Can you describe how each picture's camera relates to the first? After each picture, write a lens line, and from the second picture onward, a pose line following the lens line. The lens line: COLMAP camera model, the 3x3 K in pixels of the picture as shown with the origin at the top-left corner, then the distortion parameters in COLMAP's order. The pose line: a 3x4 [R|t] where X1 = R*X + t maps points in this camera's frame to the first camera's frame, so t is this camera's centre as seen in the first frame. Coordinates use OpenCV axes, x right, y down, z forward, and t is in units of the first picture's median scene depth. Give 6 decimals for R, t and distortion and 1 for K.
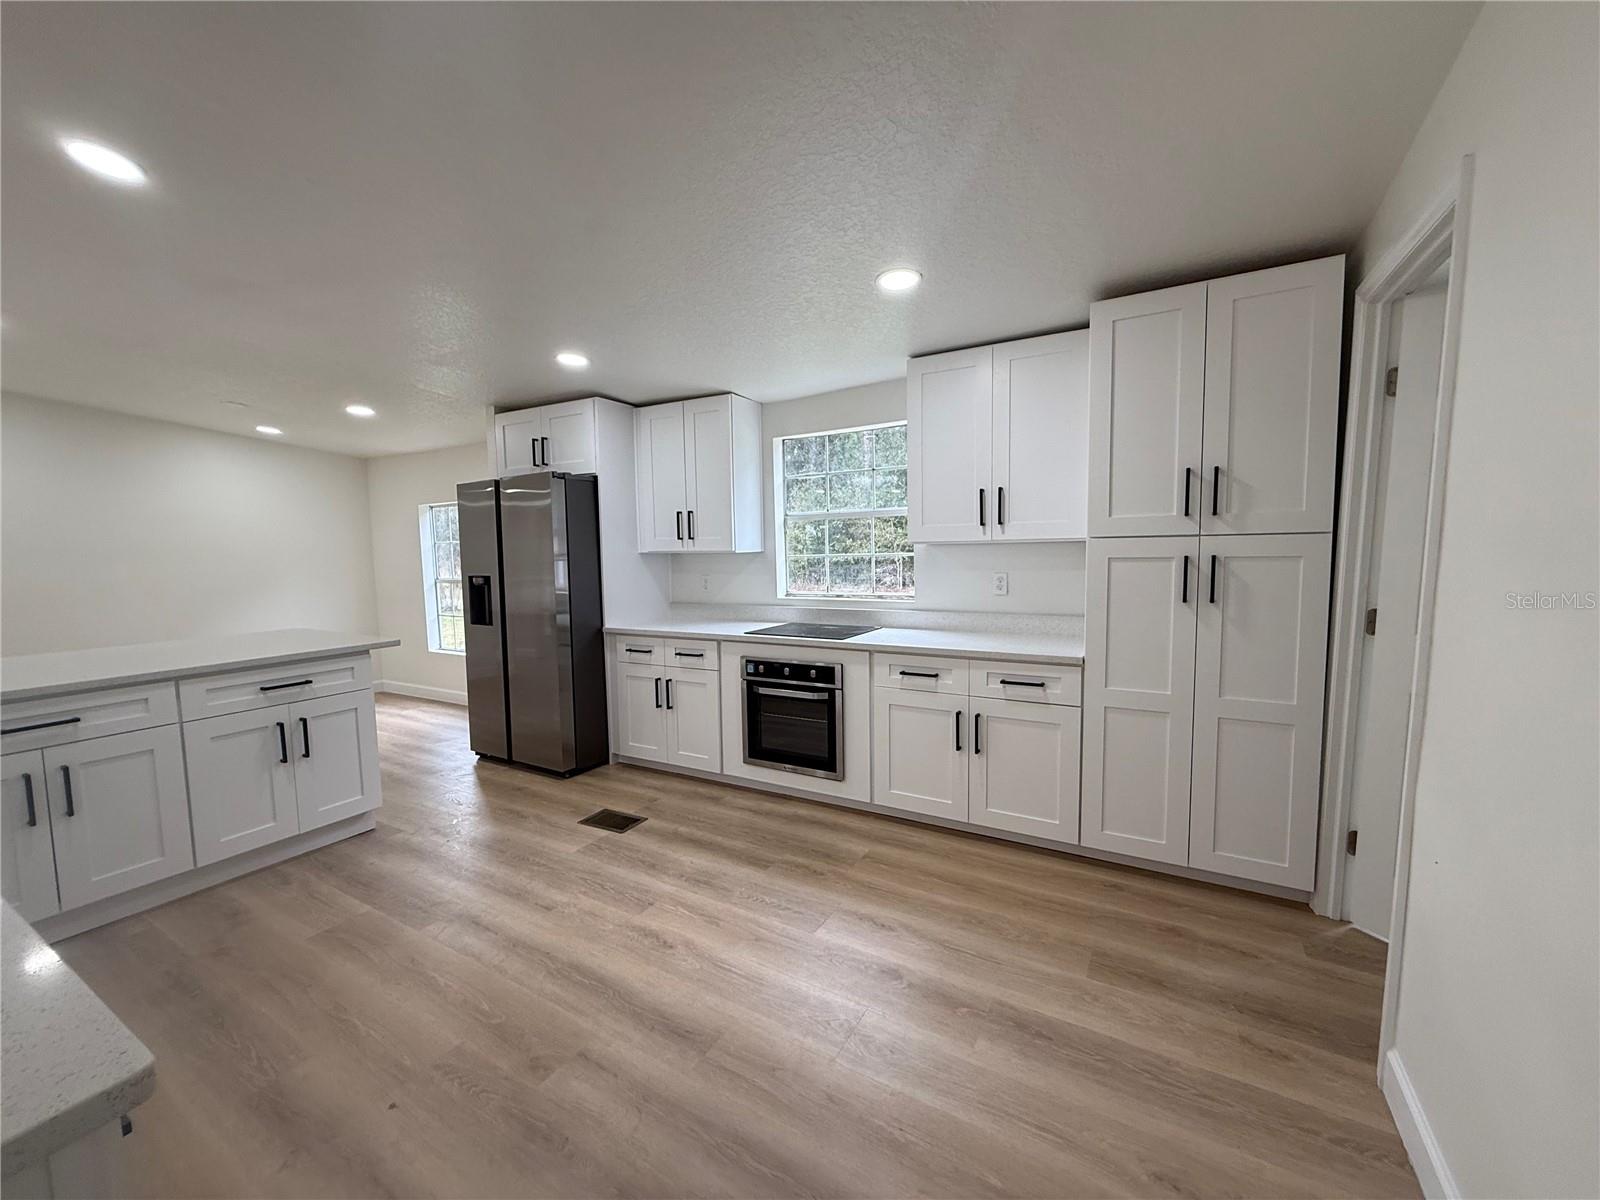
lens RADIAL K [[636.6, 0, 800.0], [0, 636.6, 600.0], [0, 0, 1]] dist [-0.000155, 0.000387]
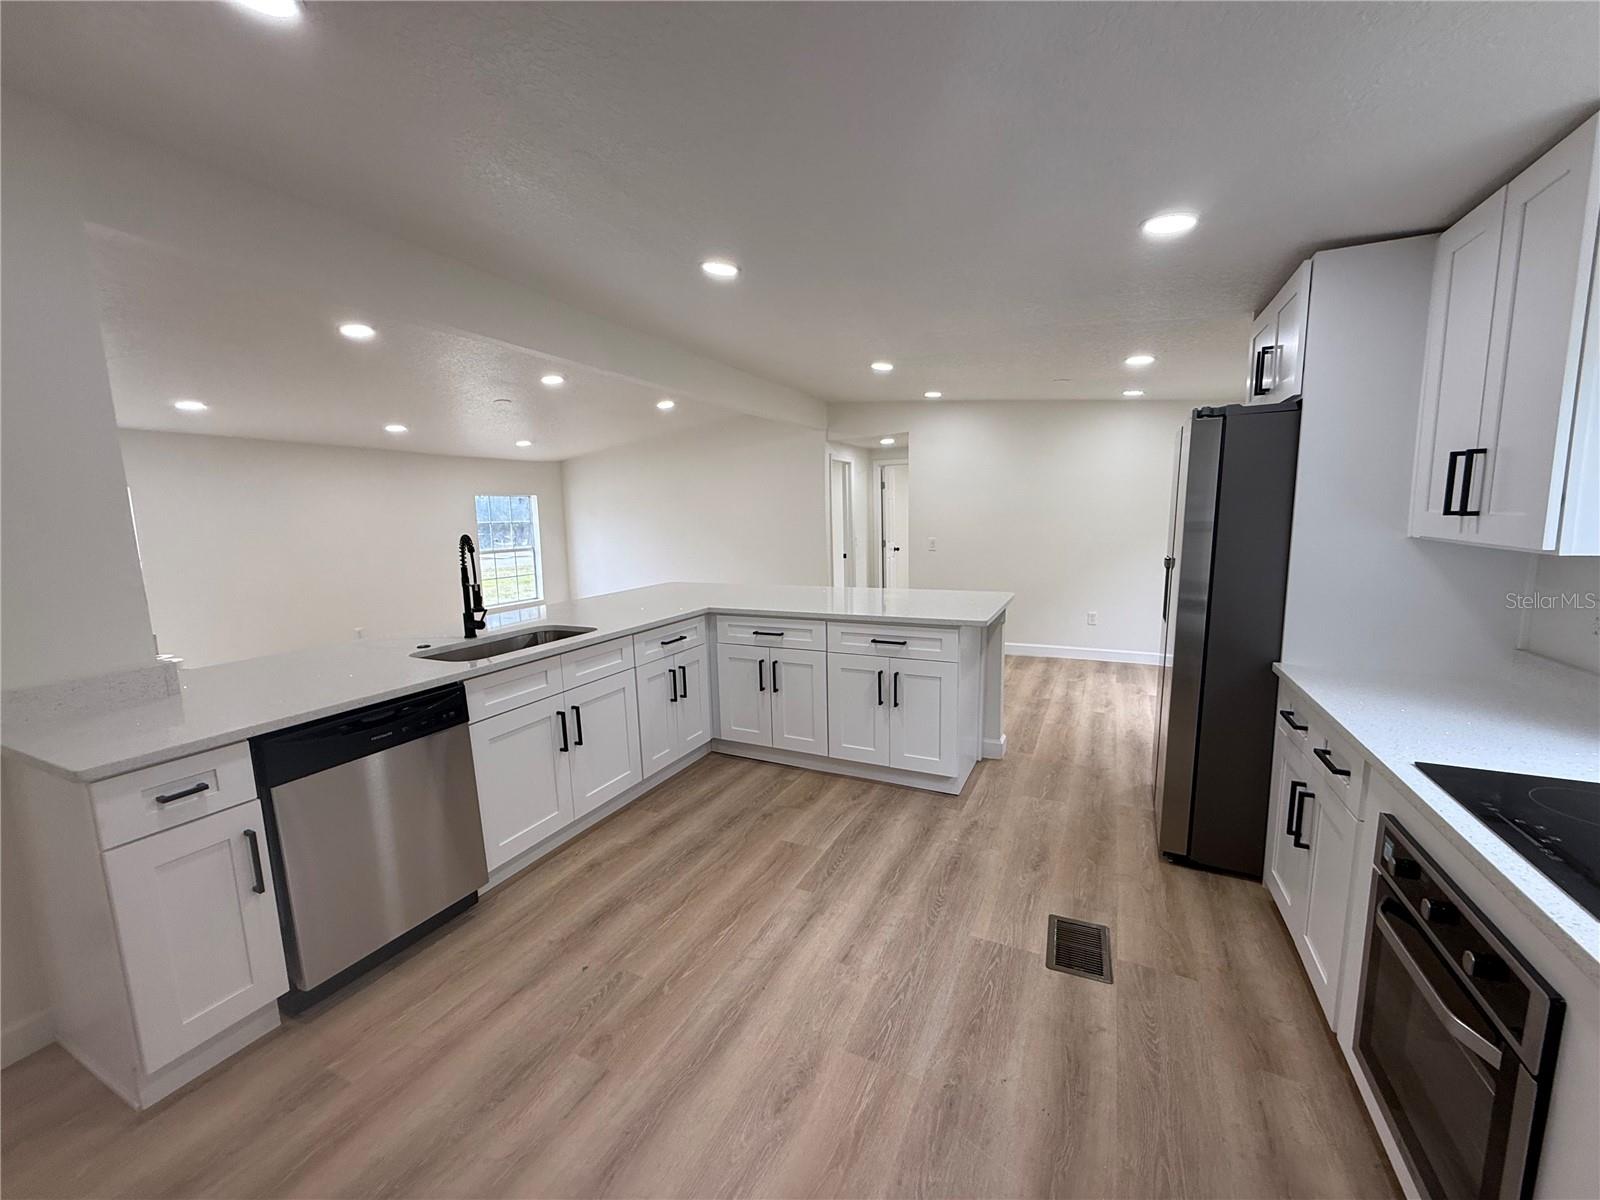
lens RADIAL K [[637.5, 0, 798.7], [0, 637.5, 600.3], [0, 0, 1]] dist [-0.001021, -0.000088]
pose [[0.074715, 0.152853, -0.985421, 0.270336], [-0.062598, 0.986953, 0.148344, -0.087007], [0.995238, 0.050602, 0.083309, 0.595532]]
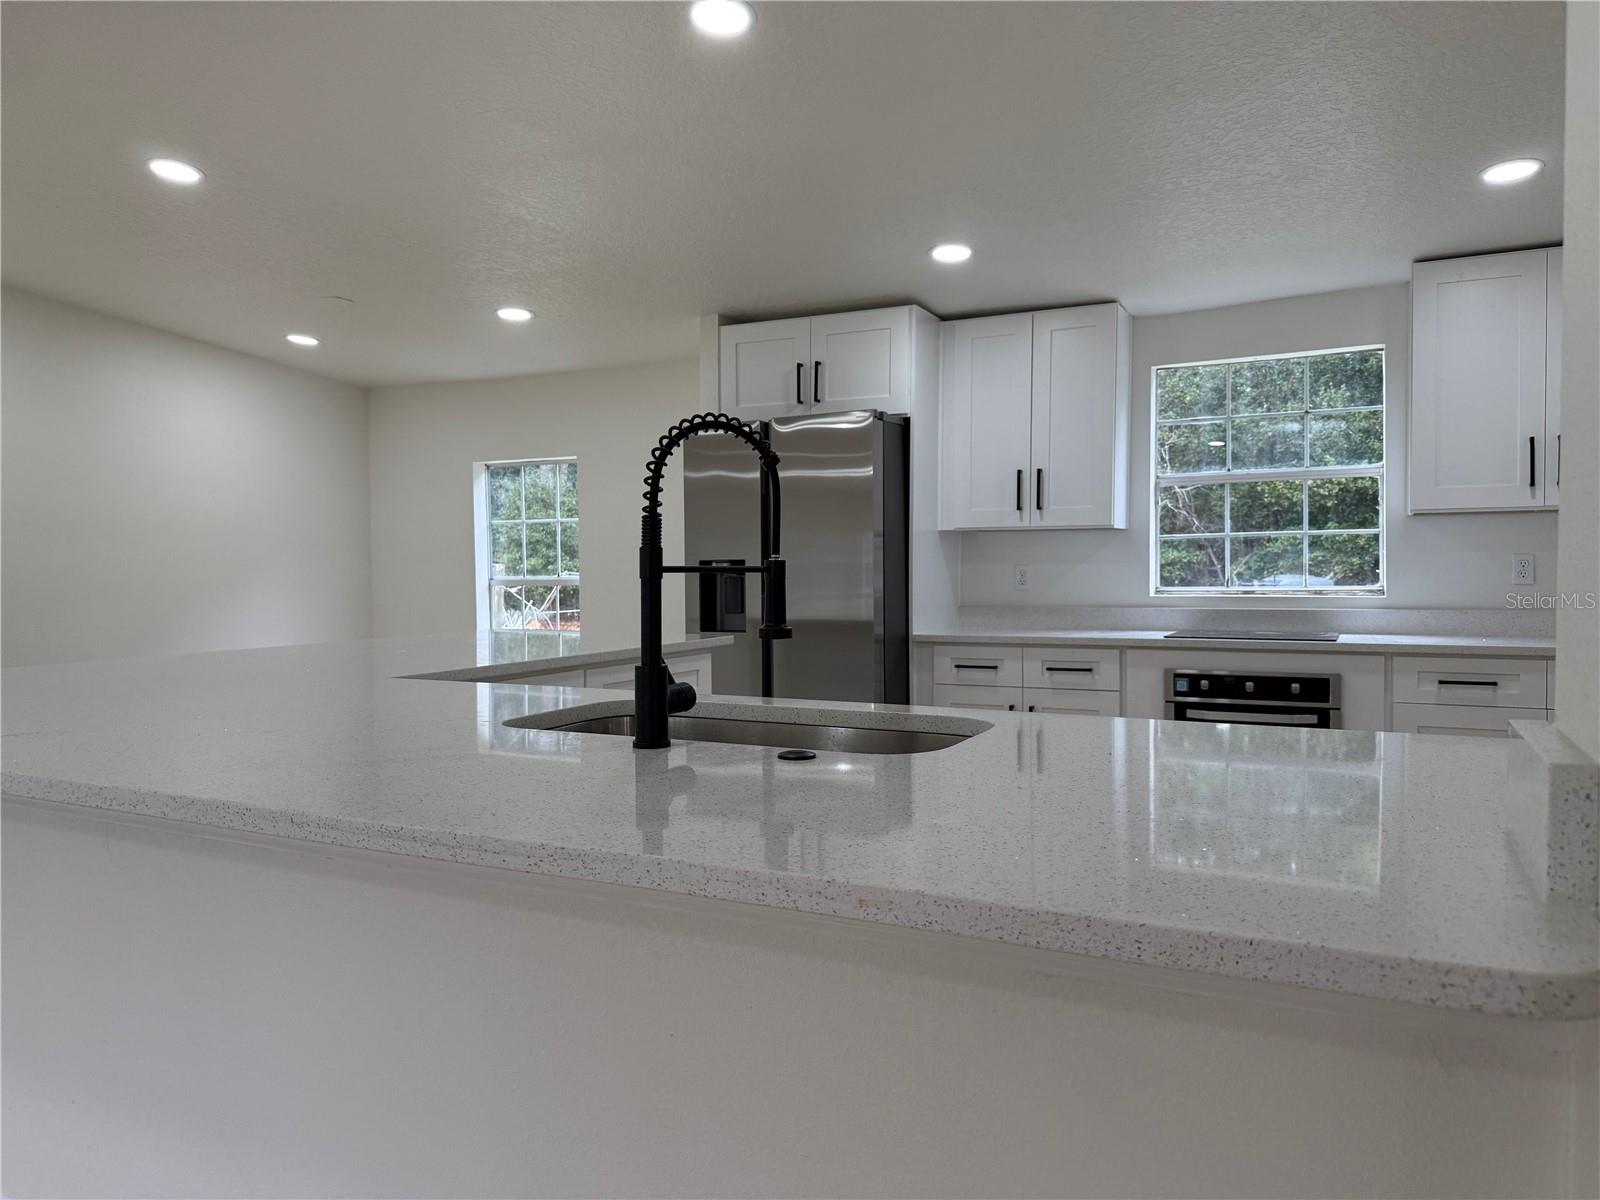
lens RADIAL K [[1125.1, 0, 801.3], [0, 1125.1, 596.2], [0, 0, 1]] dist [0.082608, -0.131611]
pose [[0.998328, 0.008479, 0.057182, -0.581711], [-0.005187, 0.998334, -0.057472, 0.084017], [-0.057575, 0.057080, 0.996708, -0.248398]]
